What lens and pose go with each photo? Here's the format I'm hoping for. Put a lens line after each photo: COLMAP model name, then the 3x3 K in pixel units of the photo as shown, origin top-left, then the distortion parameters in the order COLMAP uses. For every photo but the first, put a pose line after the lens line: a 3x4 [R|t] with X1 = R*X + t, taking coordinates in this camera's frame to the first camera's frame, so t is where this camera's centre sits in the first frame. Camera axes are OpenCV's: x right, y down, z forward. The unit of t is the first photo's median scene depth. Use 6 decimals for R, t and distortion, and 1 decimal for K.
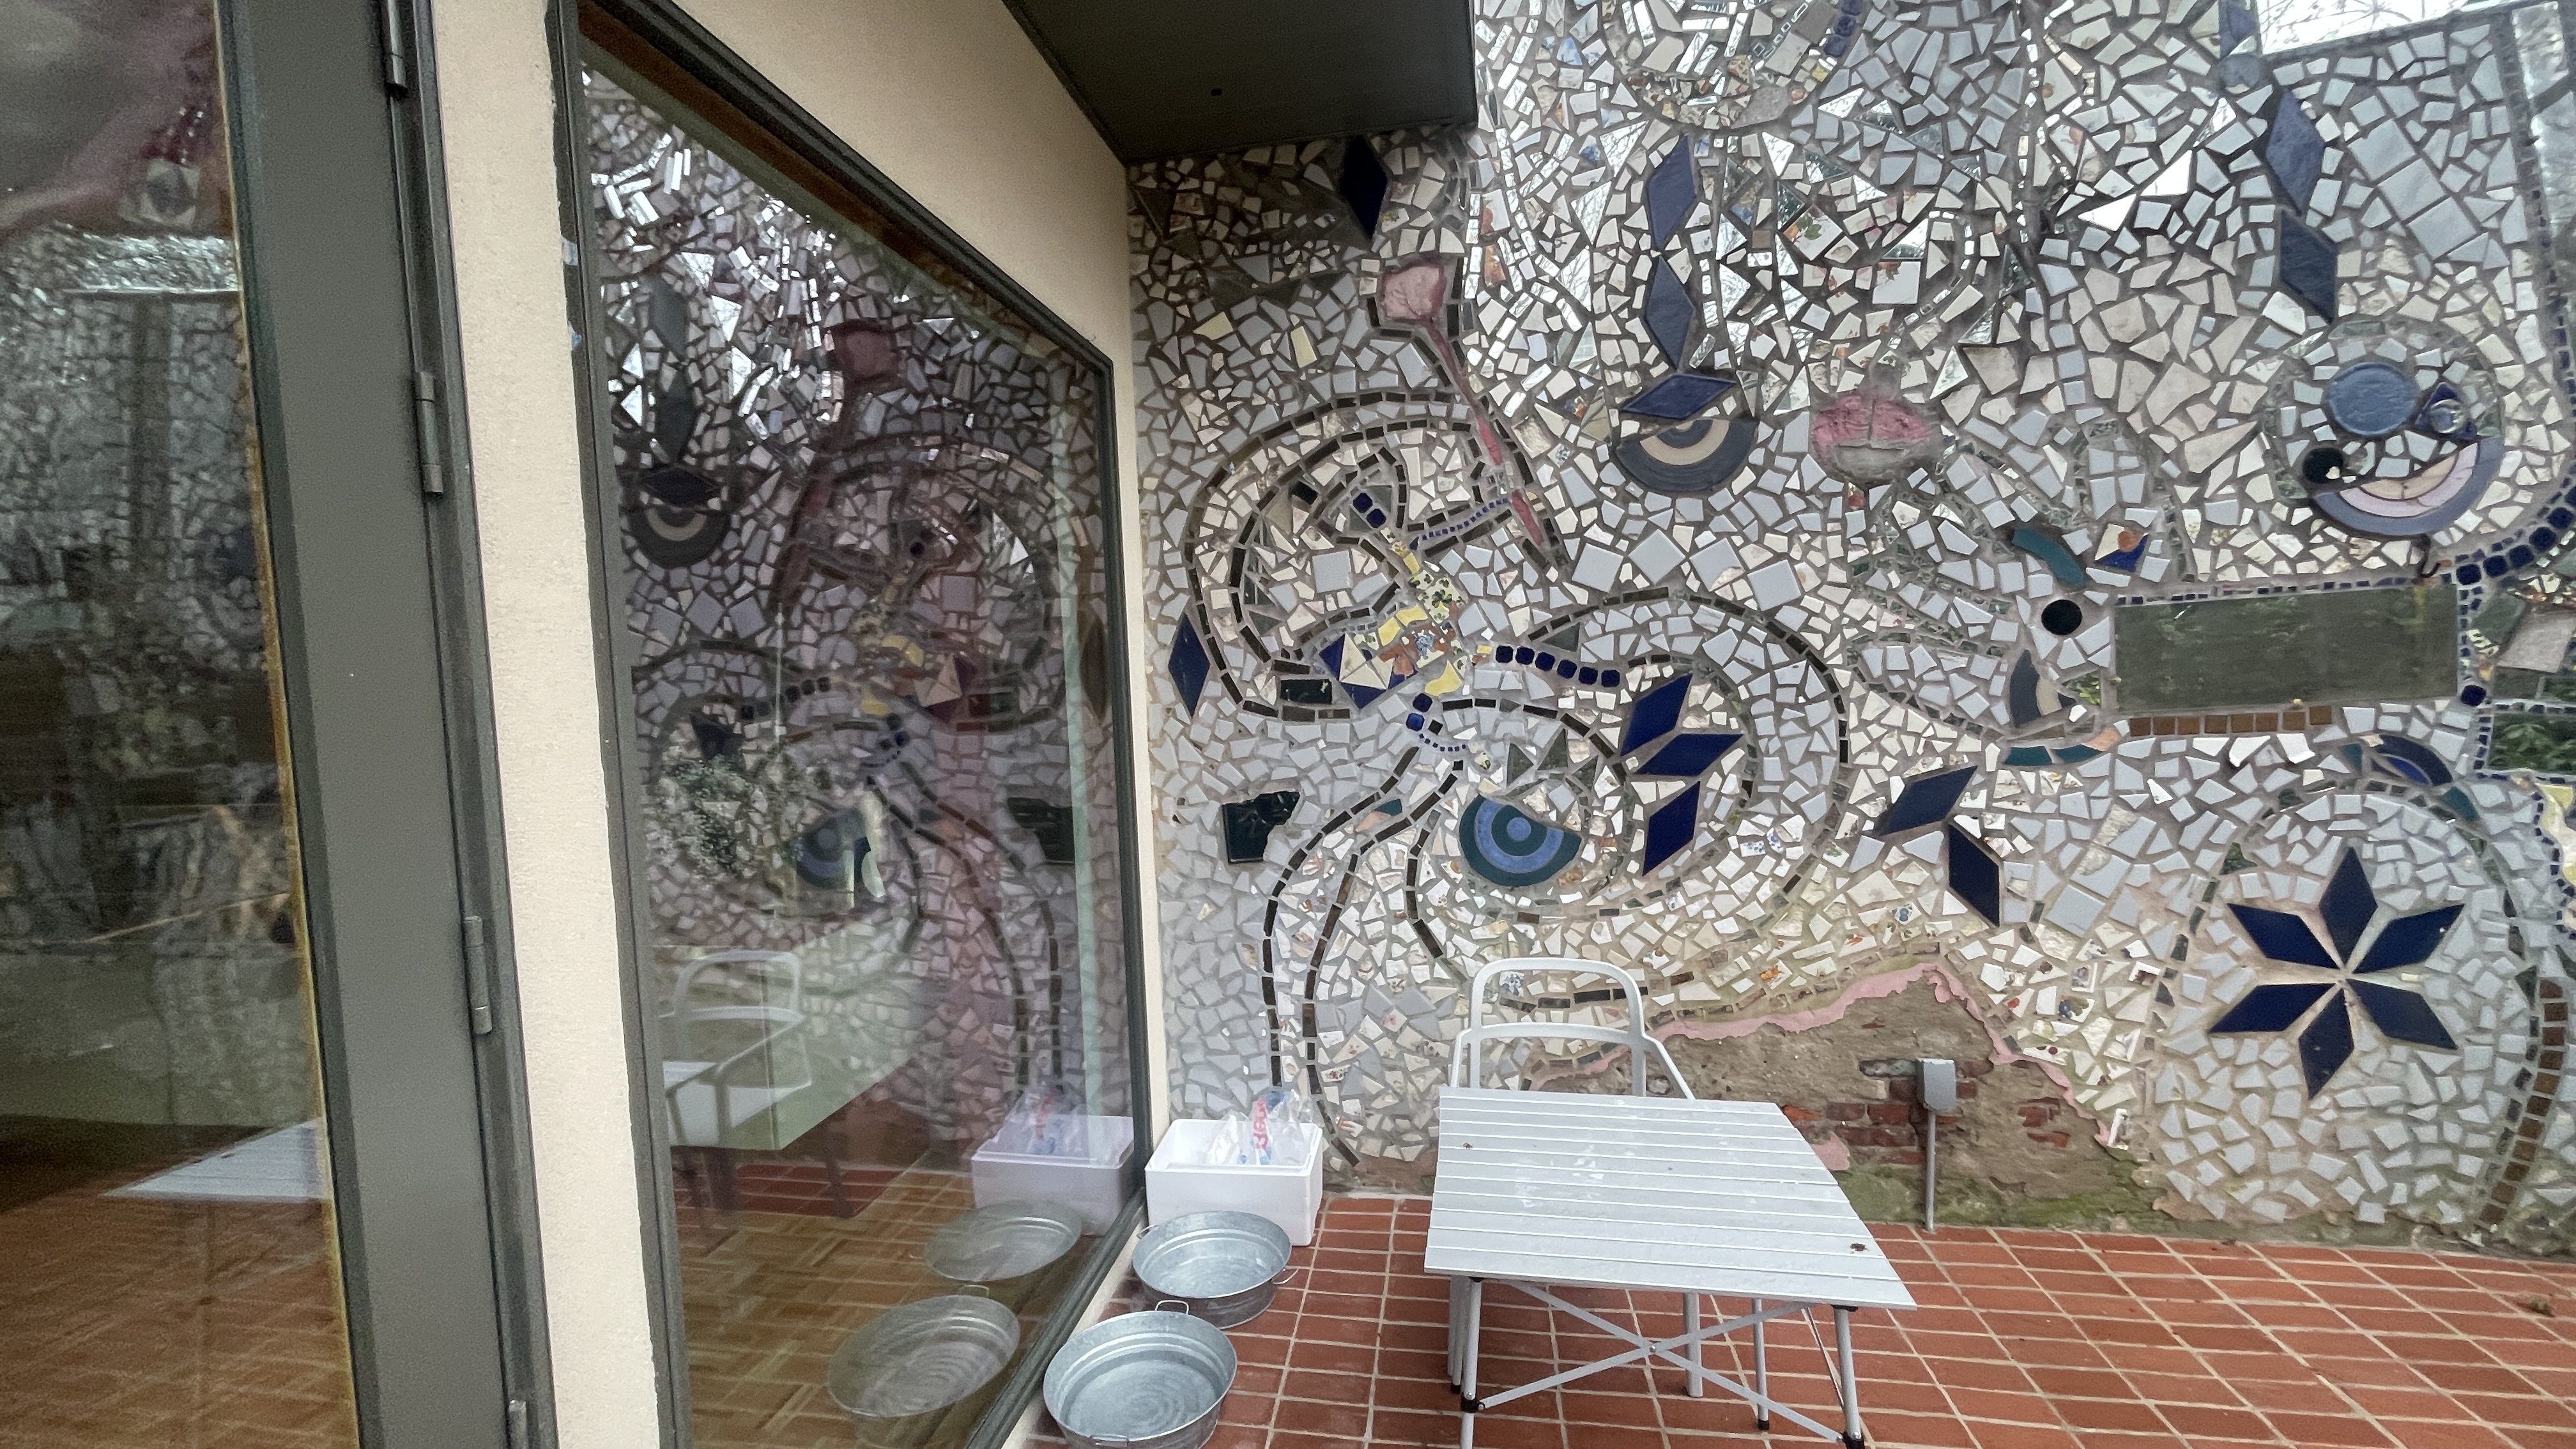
lens RADIAL K [[1033.4, 0, 1284.2], [0, 1033.4, 721.1], [0, 0, 1]] dist [0.000557, -0.002719]
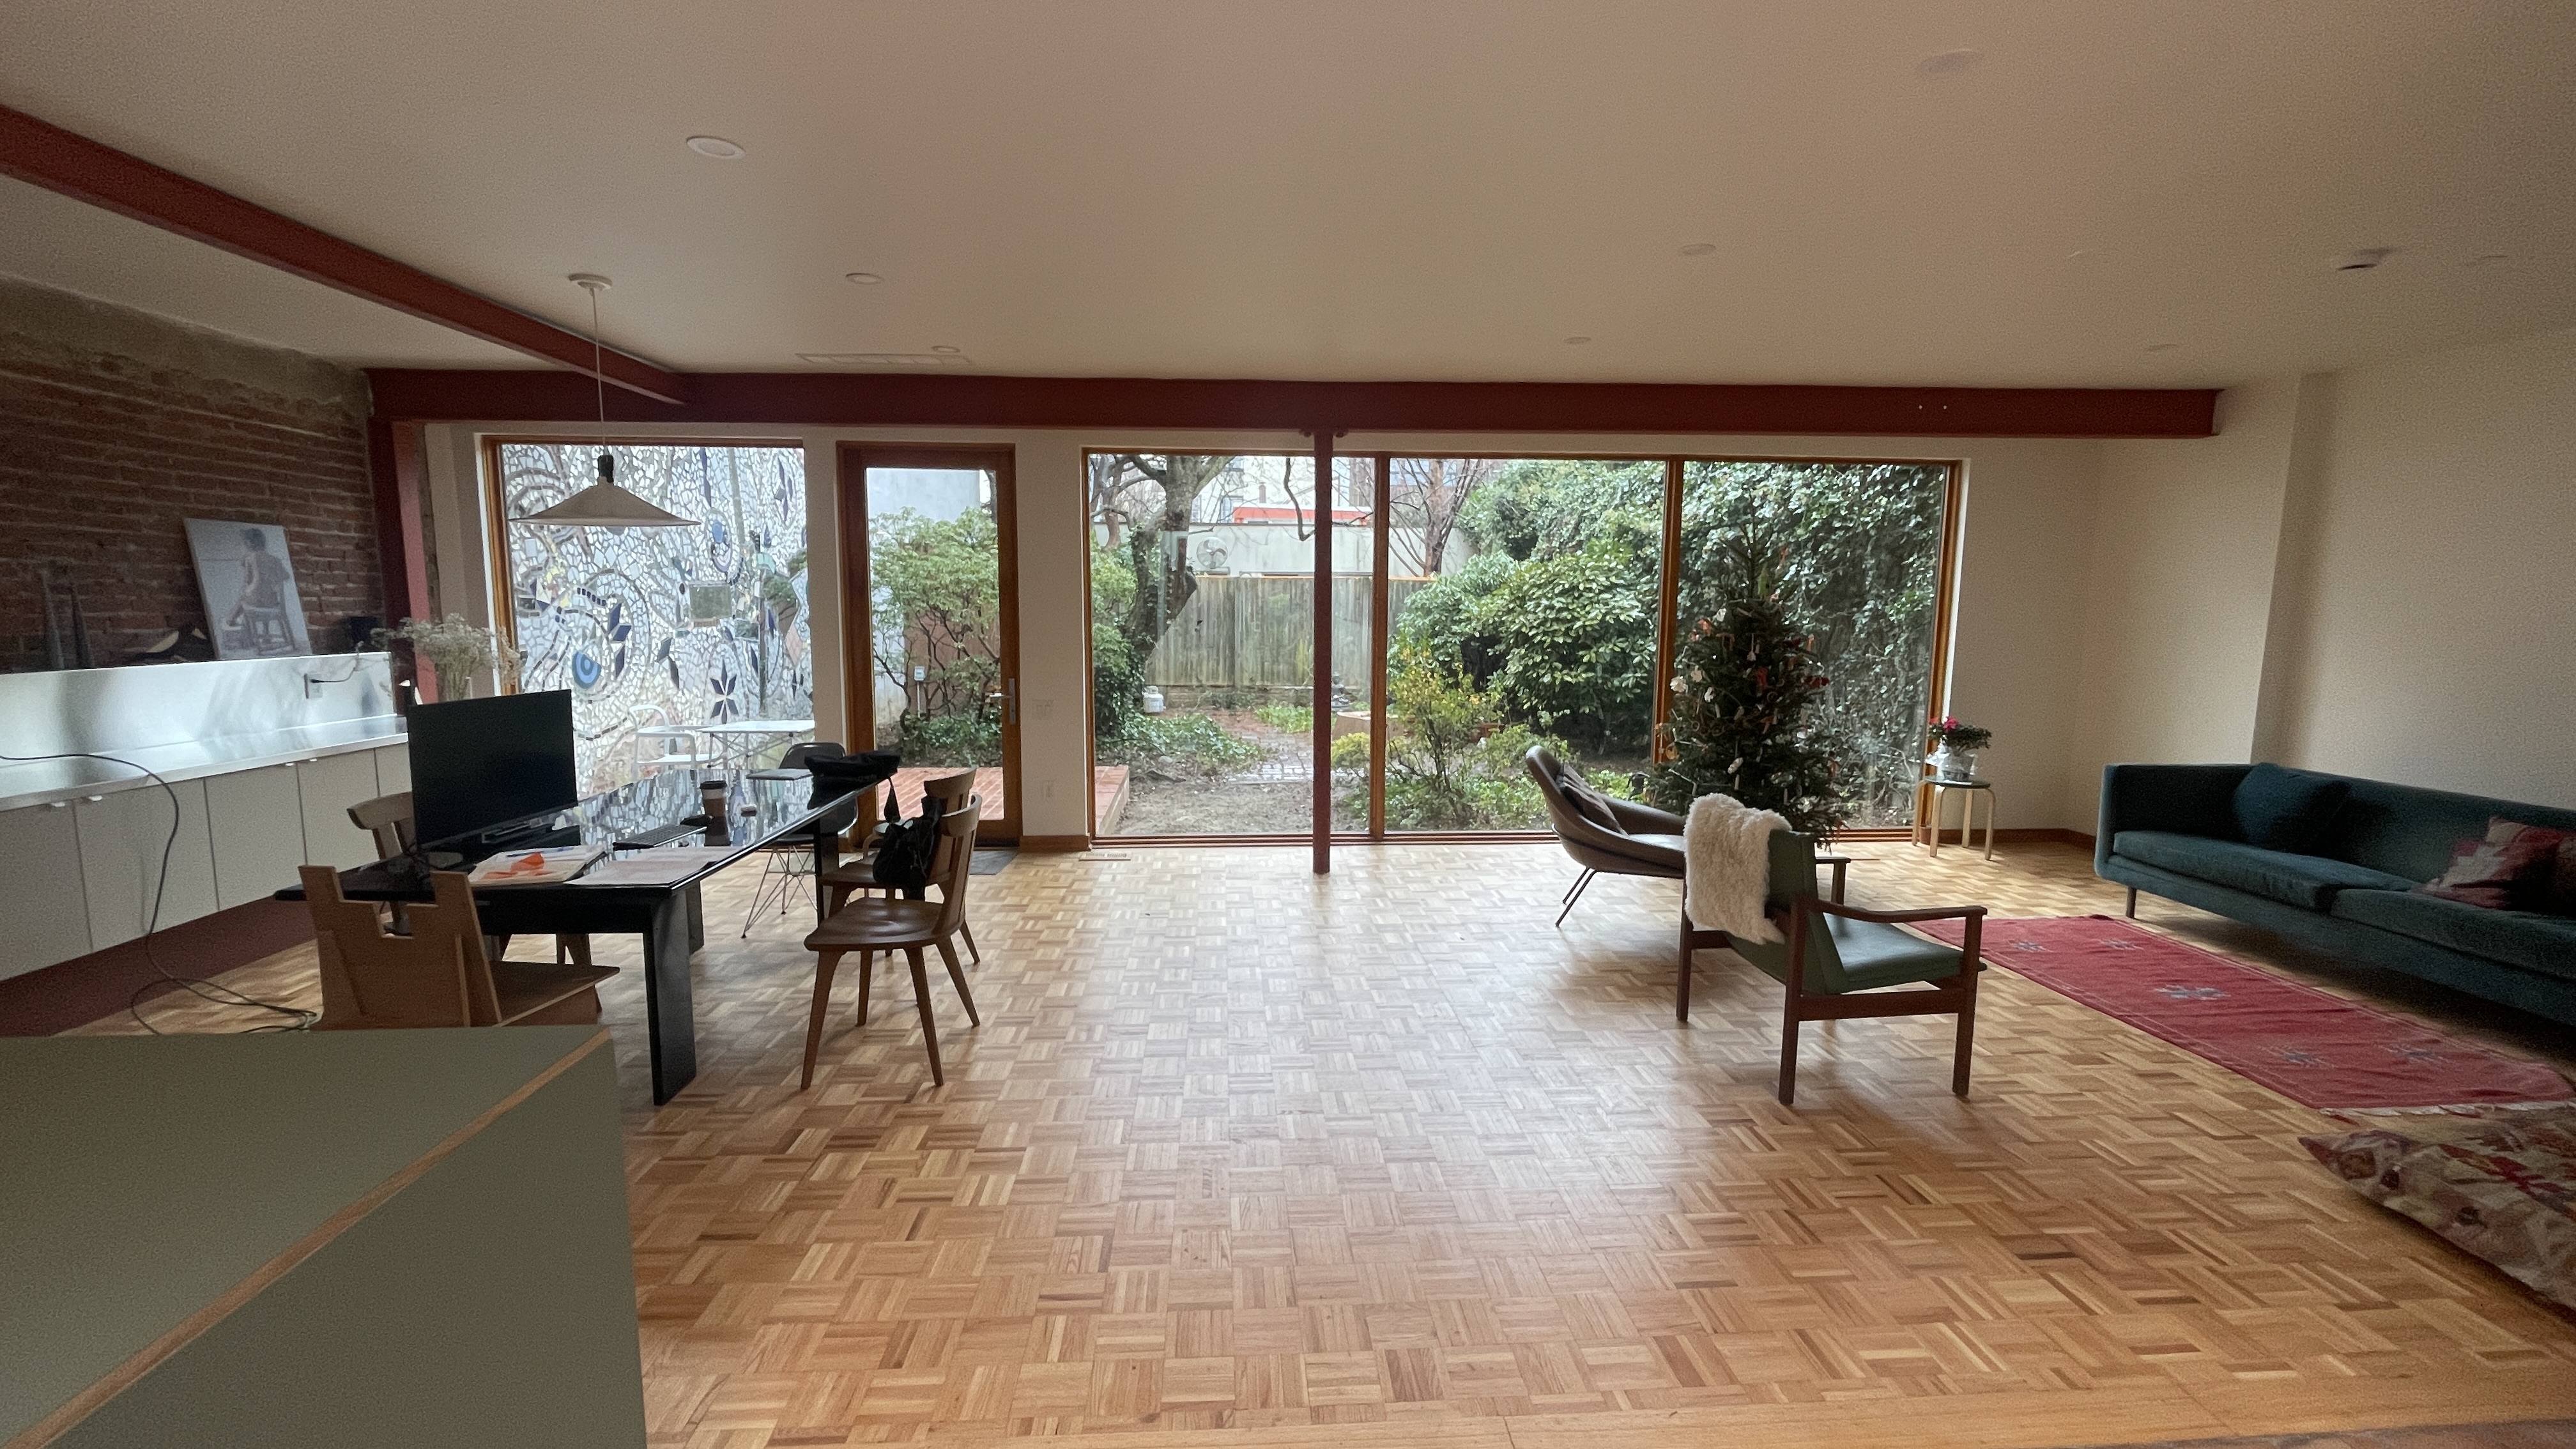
lens RADIAL K [[1033.4, 0, 1291.6], [0, 1033.4, 728.8], [0, 0, 1]] dist [0.000557, -0.002719]
pose [[-0.257582, -0.074077, 0.963413, -2.569934], [0.058514, 0.994031, 0.092076, 0.130559], [-0.964483, 0.080090, -0.251710, 0.036910]]
